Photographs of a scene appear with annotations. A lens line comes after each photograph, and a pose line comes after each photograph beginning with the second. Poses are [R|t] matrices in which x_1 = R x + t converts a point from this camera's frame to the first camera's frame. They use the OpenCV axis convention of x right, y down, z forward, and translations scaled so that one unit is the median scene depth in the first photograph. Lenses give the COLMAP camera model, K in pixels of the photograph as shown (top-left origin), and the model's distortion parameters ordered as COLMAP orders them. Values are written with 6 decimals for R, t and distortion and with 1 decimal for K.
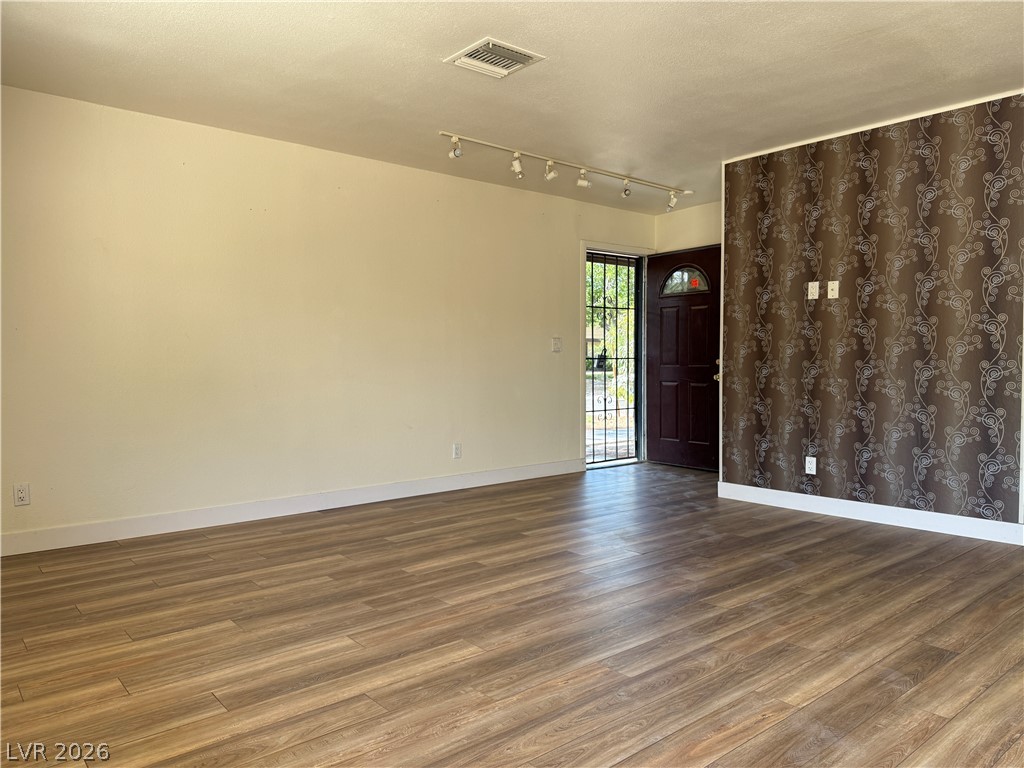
lens RADIAL K [[721.2, 0, 512.4], [0, 721.2, 383.6], [0, 0, 1]] dist [0.070014, -0.091347]
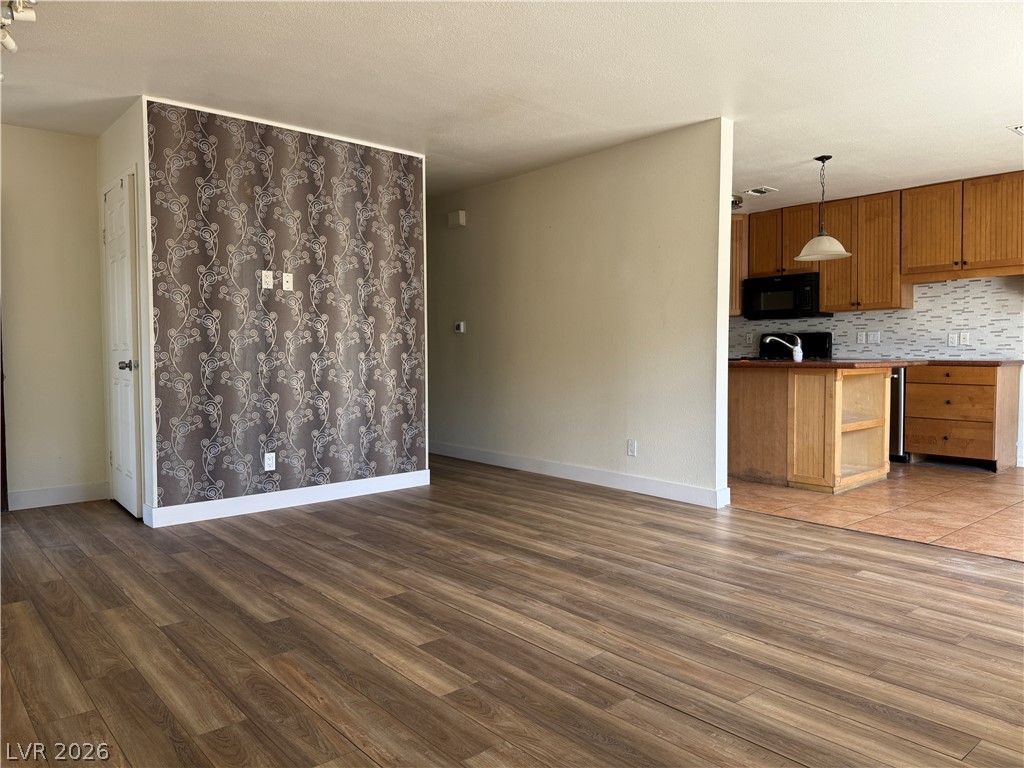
lens RADIAL K [[721.2, 0, 513.0], [0, 721.2, 382.1], [0, 0, 1]] dist [0.070014, -0.091347]
pose [[-0.021110, -0.038614, 0.999031, -0.772240], [0.035359, 0.998600, 0.039344, -0.026175], [-0.999152, 0.036155, -0.019715, 0.971643]]
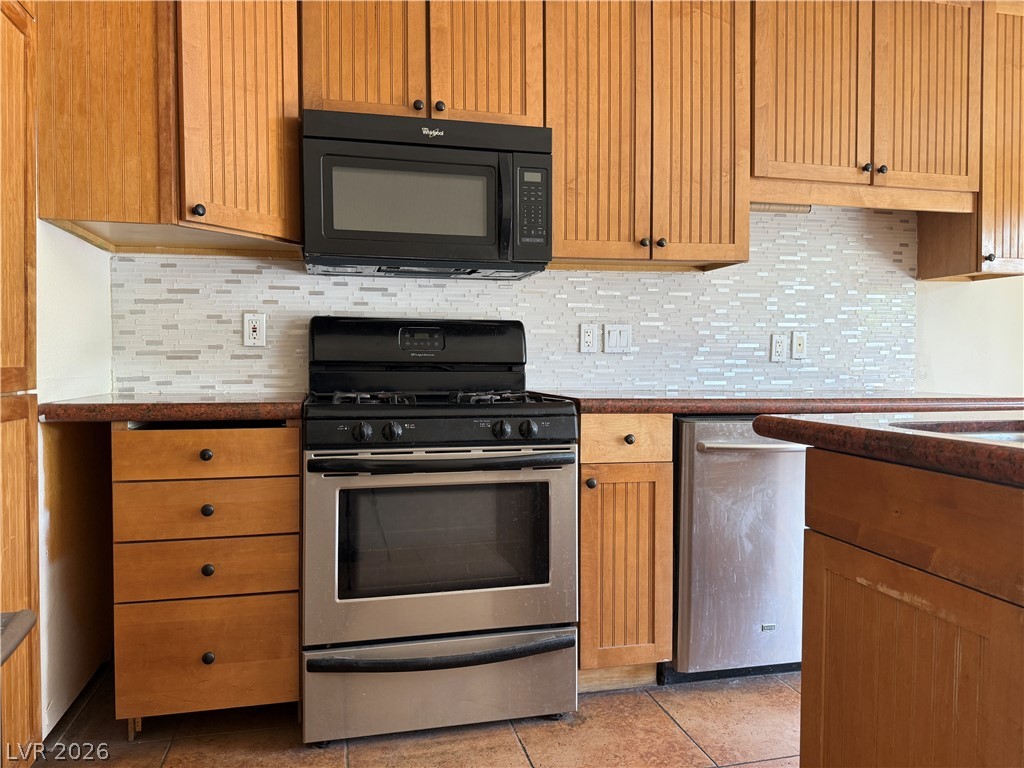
lens RADIAL K [[721.2, 0, 520.6], [0, 721.2, 371.0], [0, 0, 1]] dist [0.070014, -0.091347]
pose [[-0.898124, -0.004041, 0.439724, 1.024160], [0.013109, 0.999267, 0.035959, -0.029321], [-0.439548, 0.038060, -0.897413, 0.678163]]
